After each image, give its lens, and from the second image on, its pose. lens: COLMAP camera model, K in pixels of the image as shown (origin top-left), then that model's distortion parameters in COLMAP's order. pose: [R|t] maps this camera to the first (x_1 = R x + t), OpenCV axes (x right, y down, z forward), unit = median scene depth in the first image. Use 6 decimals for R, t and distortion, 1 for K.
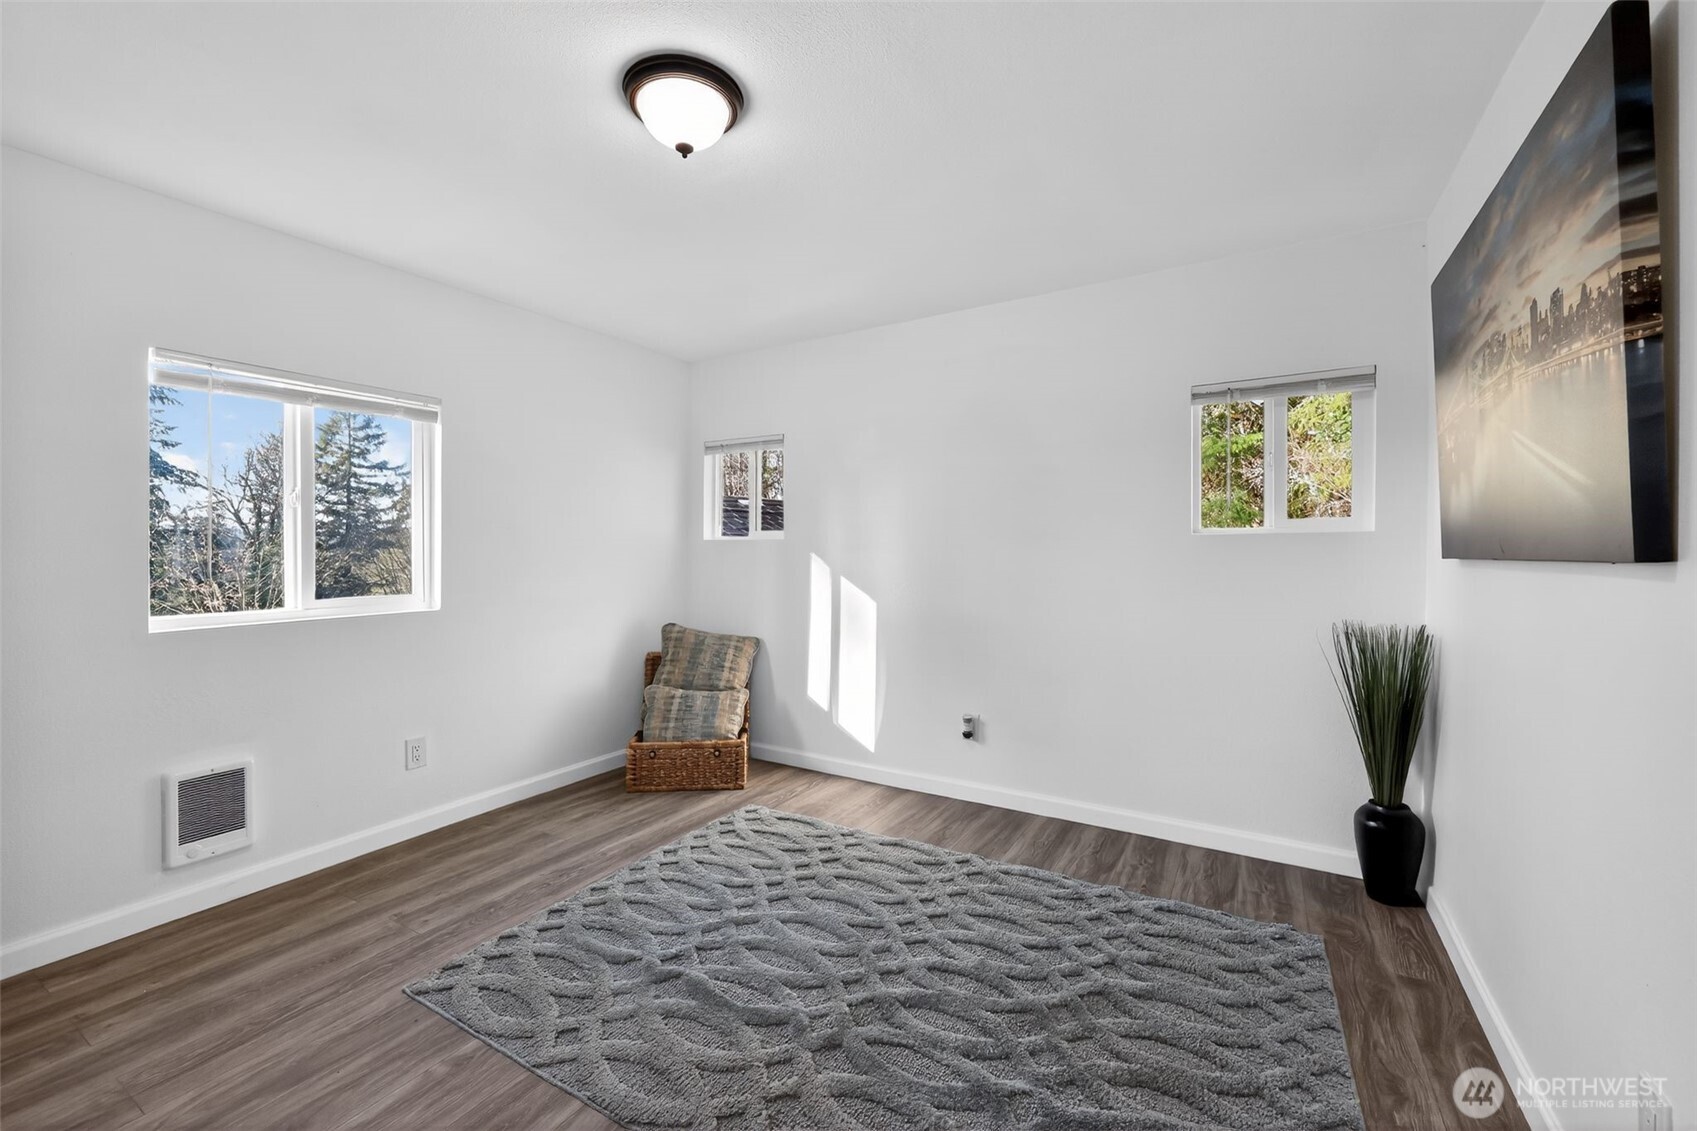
lens RADIAL K [[684.5, 0, 845.8], [0, 684.5, 553.9], [0, 0, 1]] dist [0.004443, -0.000824]
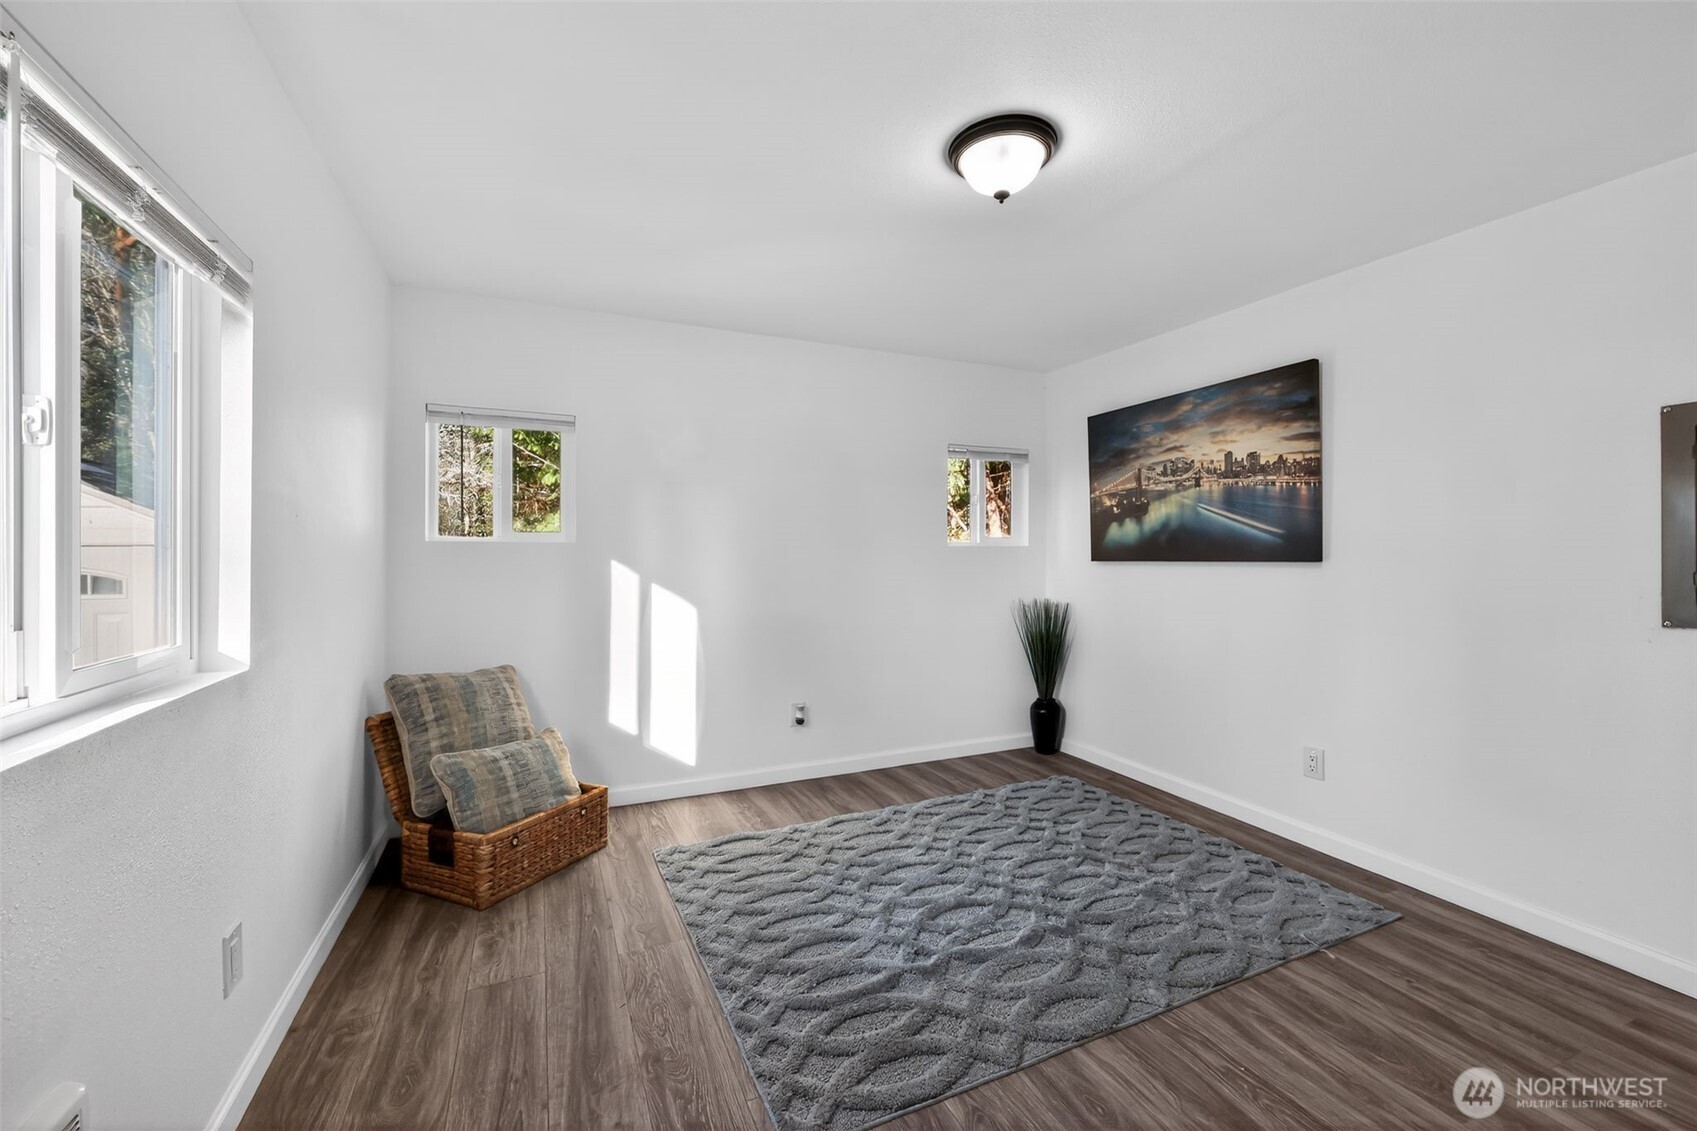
lens RADIAL K [[684.5, 0, 841.1], [0, 684.5, 562.0], [0, 0, 1]] dist [0.004443, -0.000824]
pose [[0.569929, -0.006754, 0.821666, -0.829370], [0.001665, 0.999974, 0.007065, -0.004184], [-0.821693, -0.002659, 0.569925, 0.366450]]
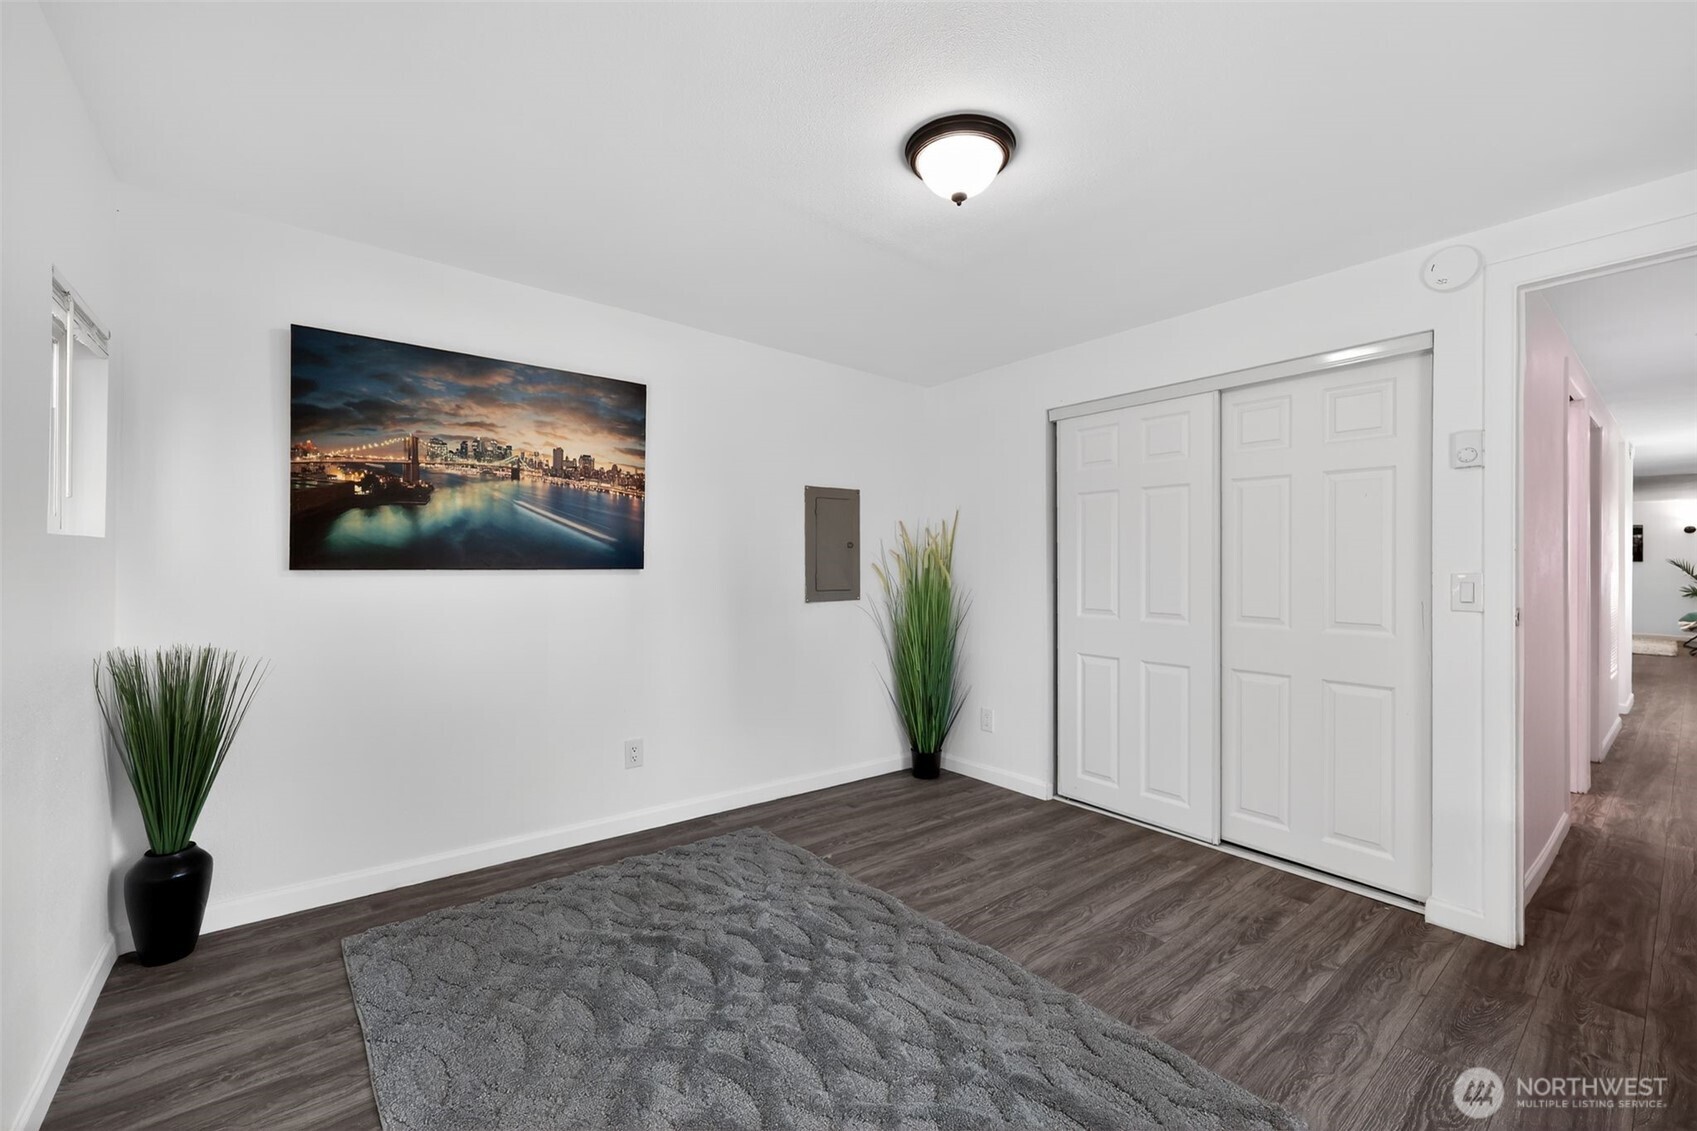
lens RADIAL K [[684.5, 0, 848.6], [0, 684.5, 558.9], [0, 0, 1]] dist [0.004443, -0.000824]
pose [[-0.940382, -0.010535, 0.339957, -0.282606], [-0.011222, 0.999937, -0.000055, -0.016240], [-0.339935, -0.003867, -0.940441, 1.317373]]
